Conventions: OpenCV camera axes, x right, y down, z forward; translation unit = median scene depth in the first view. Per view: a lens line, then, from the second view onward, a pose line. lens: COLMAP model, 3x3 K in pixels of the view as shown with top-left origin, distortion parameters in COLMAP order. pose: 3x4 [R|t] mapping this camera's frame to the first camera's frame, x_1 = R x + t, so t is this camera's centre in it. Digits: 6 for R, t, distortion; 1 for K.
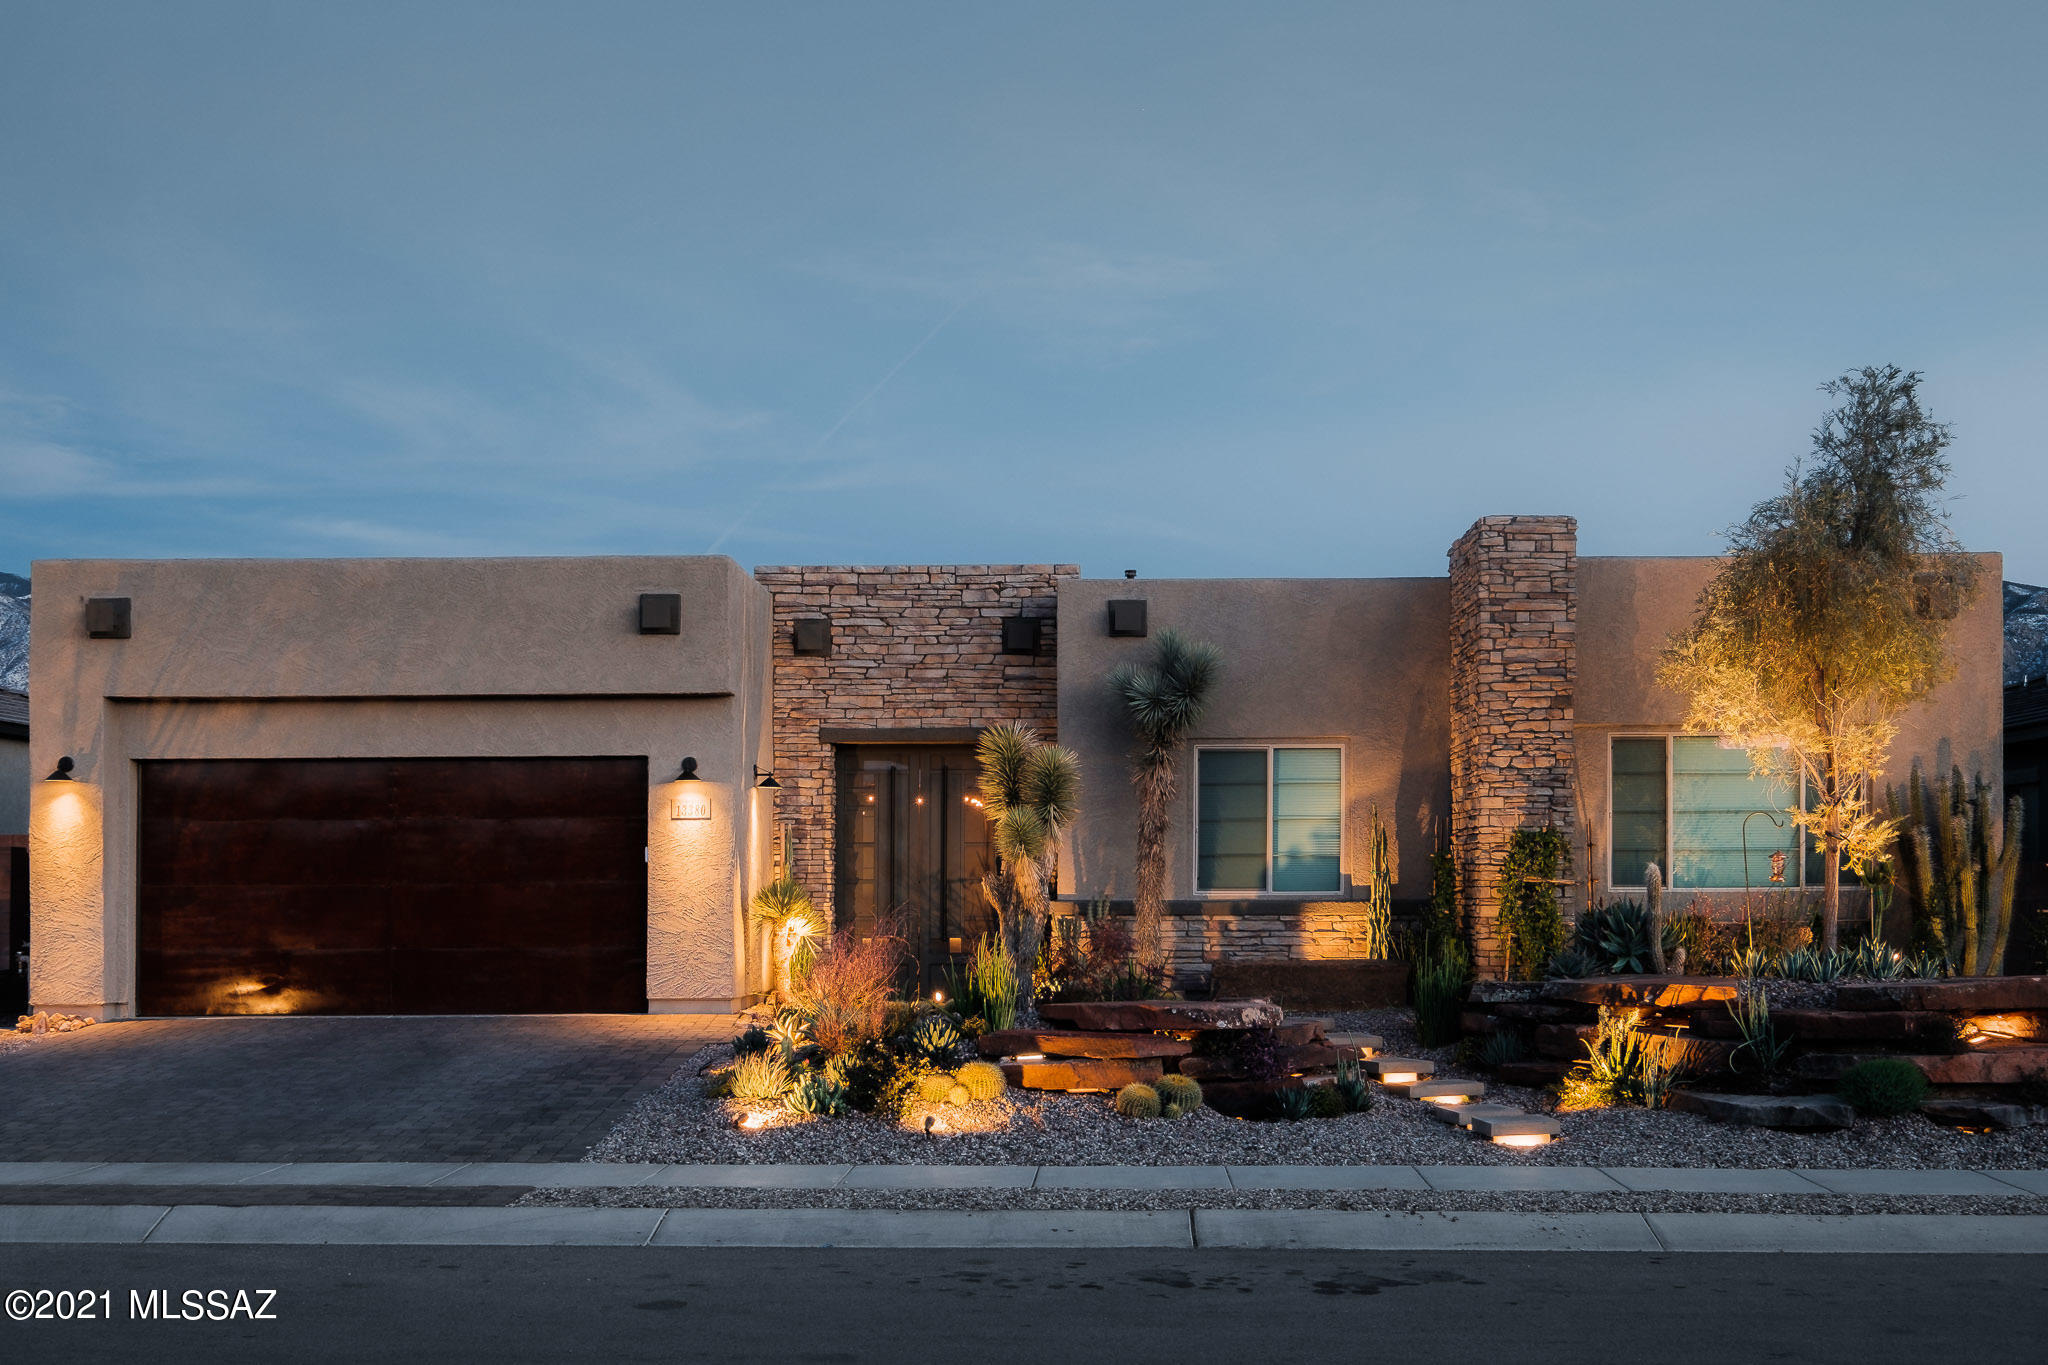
lens RADIAL K [[2113.6, 0, 1024.0], [0, 2113.6, 682.5], [0, 0, 1]] dist [-0.005639, -0.003832]
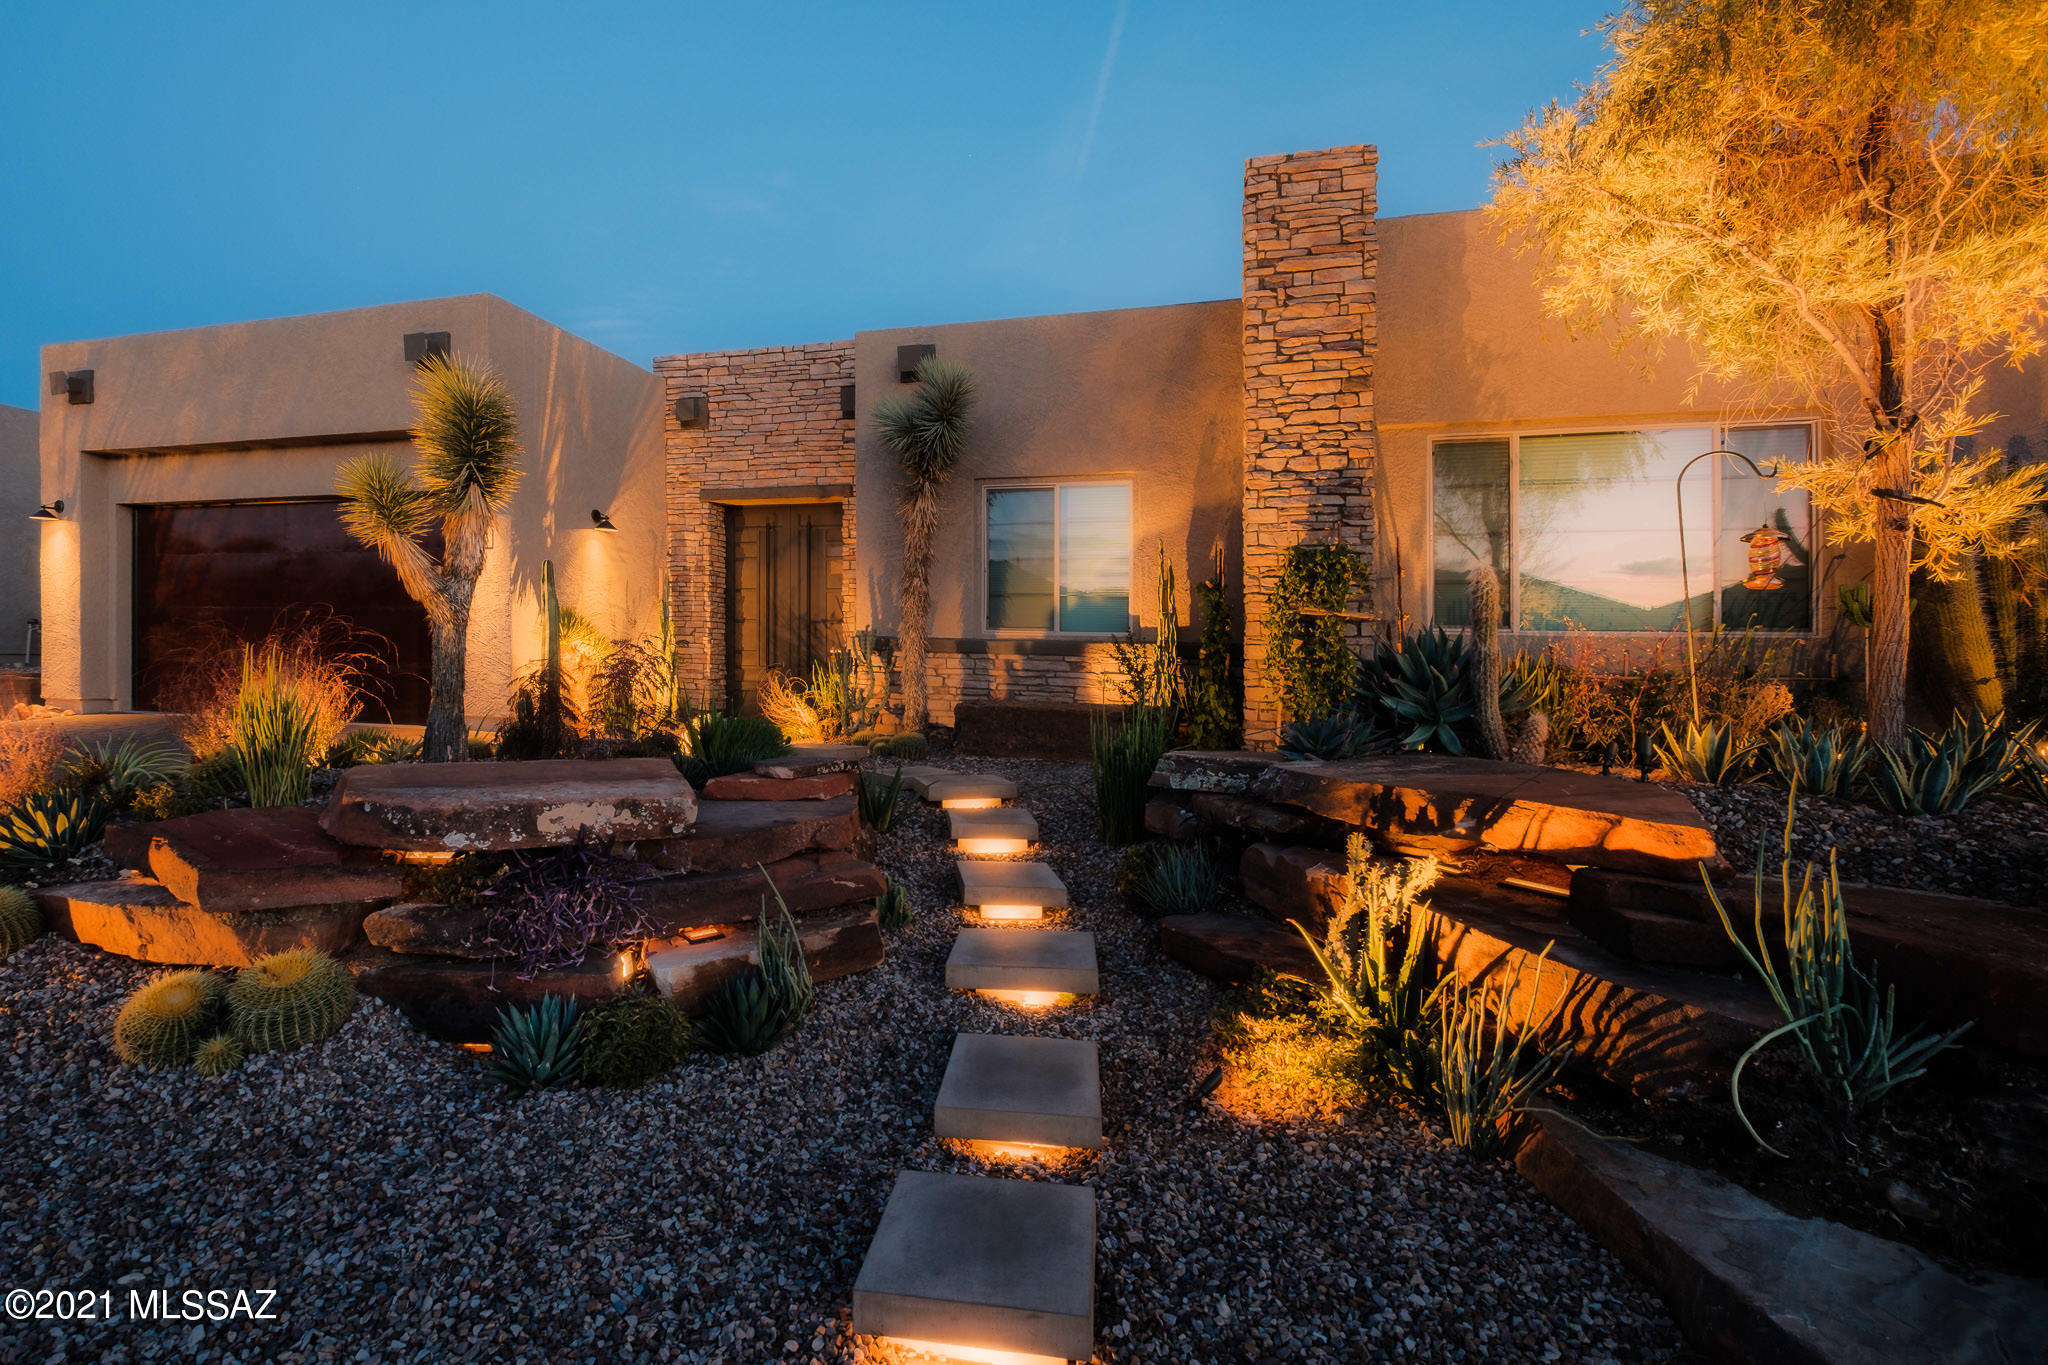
lens RADIAL K [[771.0, 0, 1021.6], [0, 771.0, 581.6], [0, 0, 1]] dist [-0.000063, -0.000122]
pose [[0.963343, -0.000867, -0.268271, 0.212263], [-0.000944, 0.999978, -0.006623, 0.083639], [0.268271, 0.006633, 0.963321, 0.695670]]
